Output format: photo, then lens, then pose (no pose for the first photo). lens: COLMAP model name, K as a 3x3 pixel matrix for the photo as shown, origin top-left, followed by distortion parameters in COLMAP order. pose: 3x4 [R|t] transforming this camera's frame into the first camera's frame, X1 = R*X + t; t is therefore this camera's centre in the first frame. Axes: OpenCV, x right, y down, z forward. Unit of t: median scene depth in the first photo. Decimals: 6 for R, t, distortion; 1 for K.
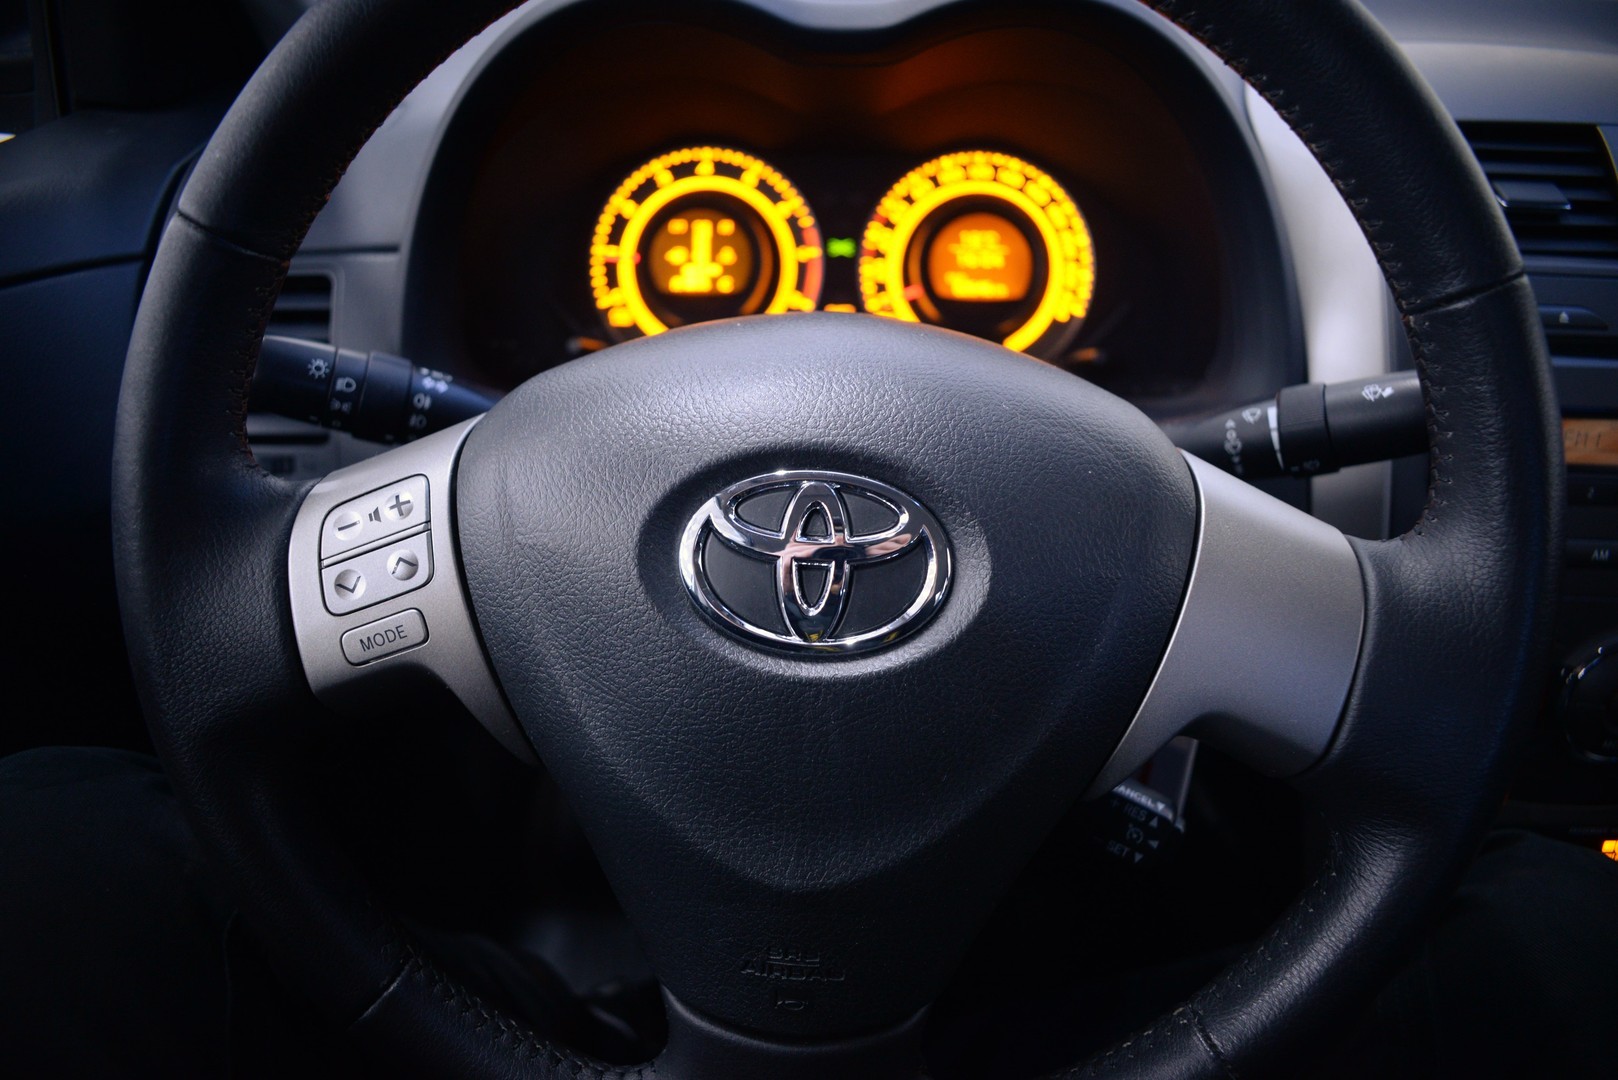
lens RADIAL K [[1148.3, 0, 814.8], [0, 1148.3, 529.7], [0, 0, 1]] dist [-0.032878, 0.001124]
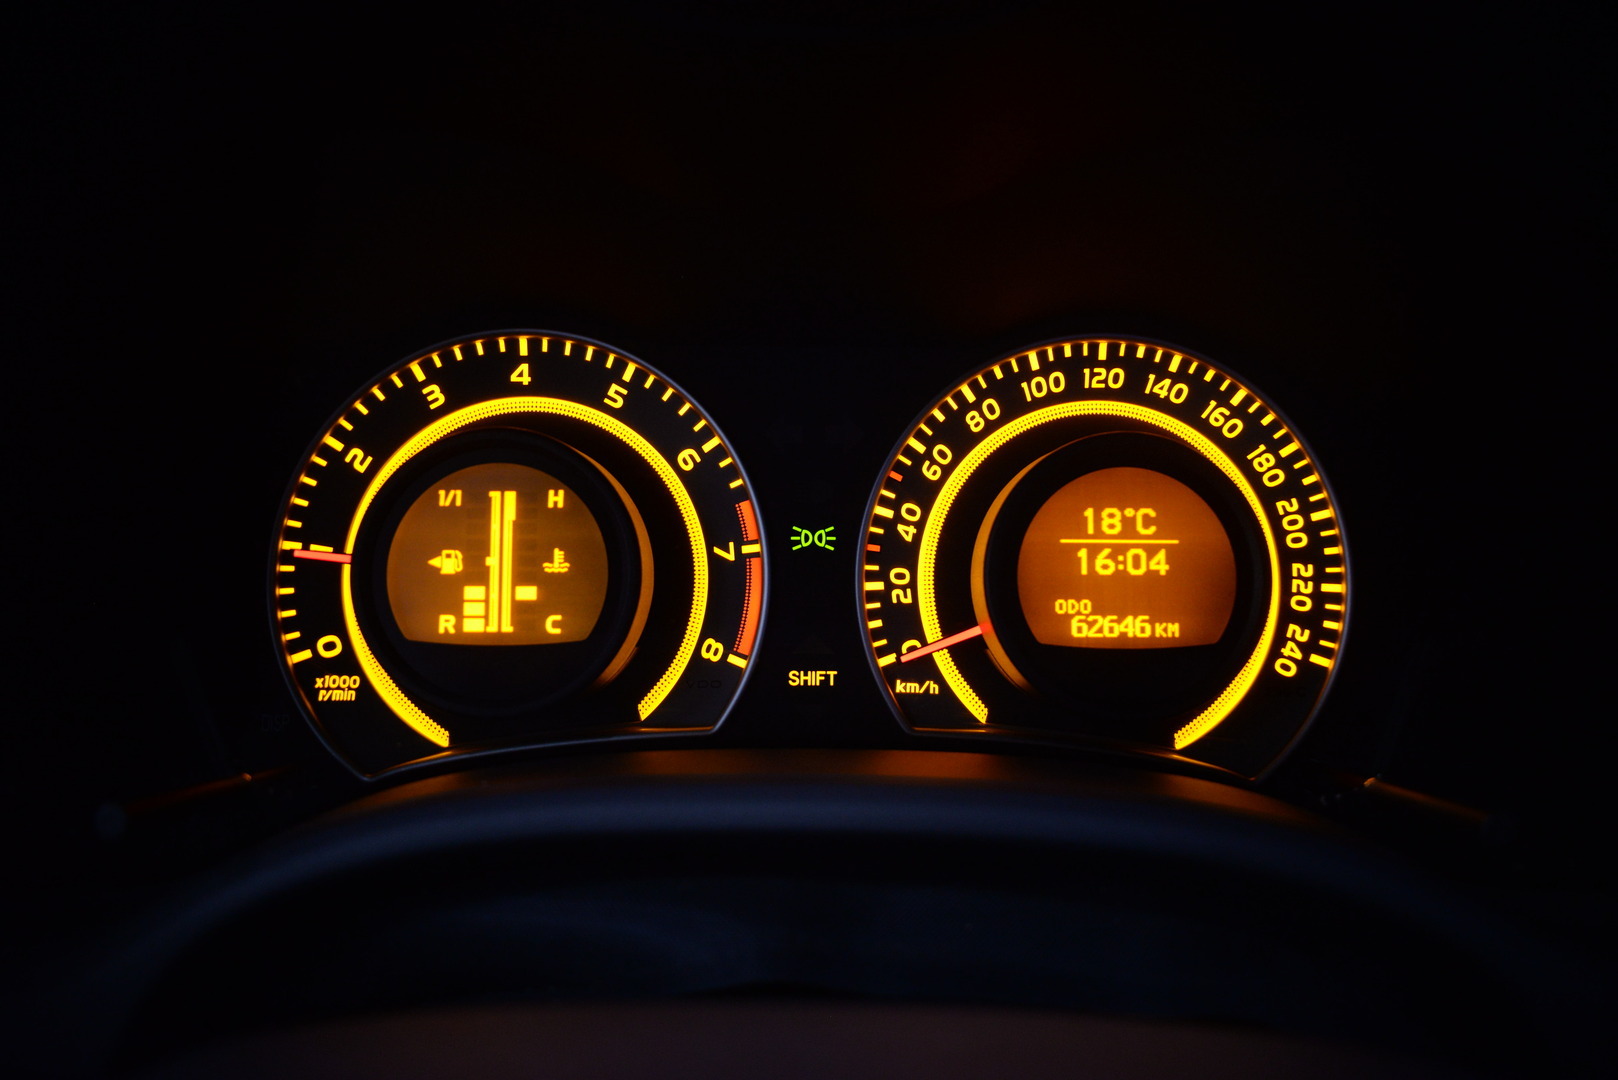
lens RADIAL K [[1148.3, 0, 804.9], [0, 1148.3, 540.3], [0, 0, 1]] dist [-0.032878, 0.001124]
pose [[0.998552, -0.013489, 0.052079, -0.004264], [0.022962, 0.982313, -0.185834, -0.160446], [-0.048651, 0.186761, 0.981200, 0.550686]]
